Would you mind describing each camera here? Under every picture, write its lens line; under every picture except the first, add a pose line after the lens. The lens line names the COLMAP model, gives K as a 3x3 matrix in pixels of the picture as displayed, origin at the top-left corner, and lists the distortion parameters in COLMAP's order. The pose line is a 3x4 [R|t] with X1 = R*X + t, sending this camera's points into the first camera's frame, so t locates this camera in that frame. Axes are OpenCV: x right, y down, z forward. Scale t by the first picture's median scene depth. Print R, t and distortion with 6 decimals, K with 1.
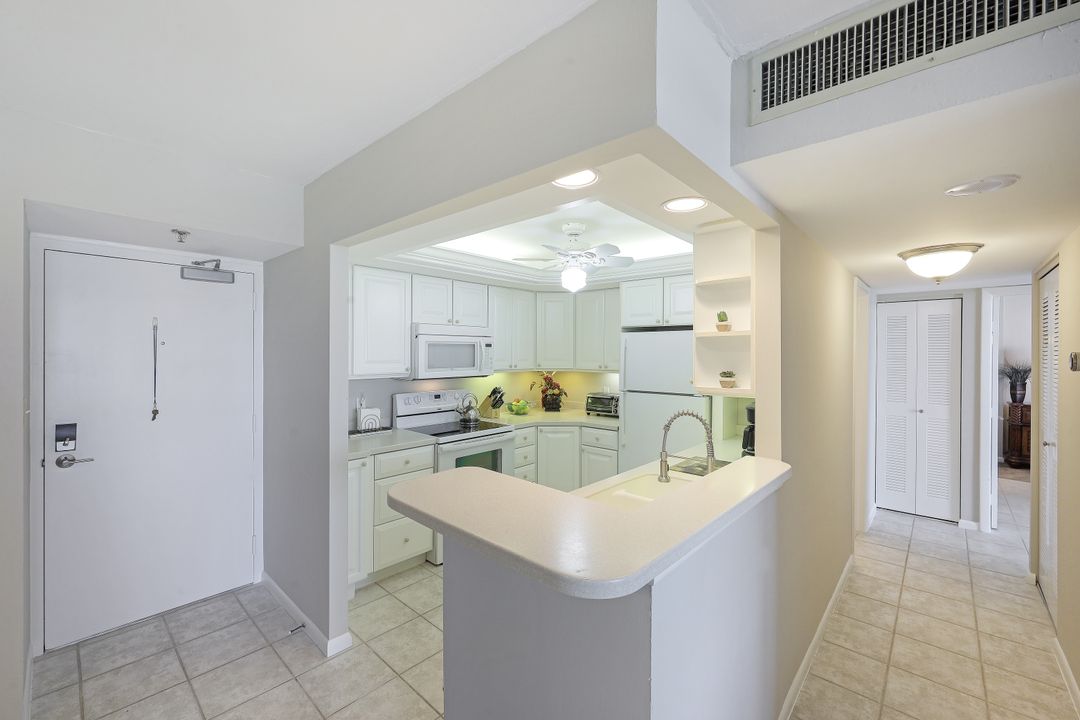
lens RADIAL K [[441.8, 0, 544.0], [0, 441.8, 350.0], [0, 0, 1]] dist [-0.003642, 0.000316]
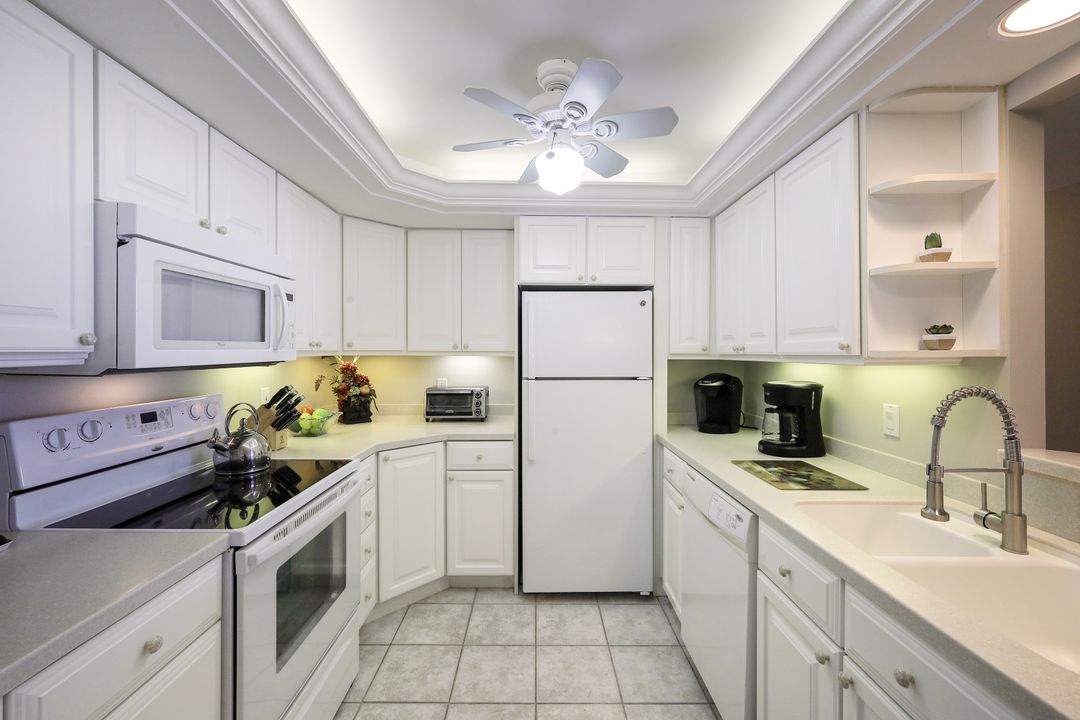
lens RADIAL K [[442.6, 0, 534.0], [0, 442.6, 349.7], [0, 0, 1]] dist [0.002836, 0.000151]
pose [[0.747592, -0.003832, 0.664147, -0.245411], [-0.000218, 0.999982, 0.006015, 0.042688], [-0.664158, -0.004642, 0.747578, 0.475546]]
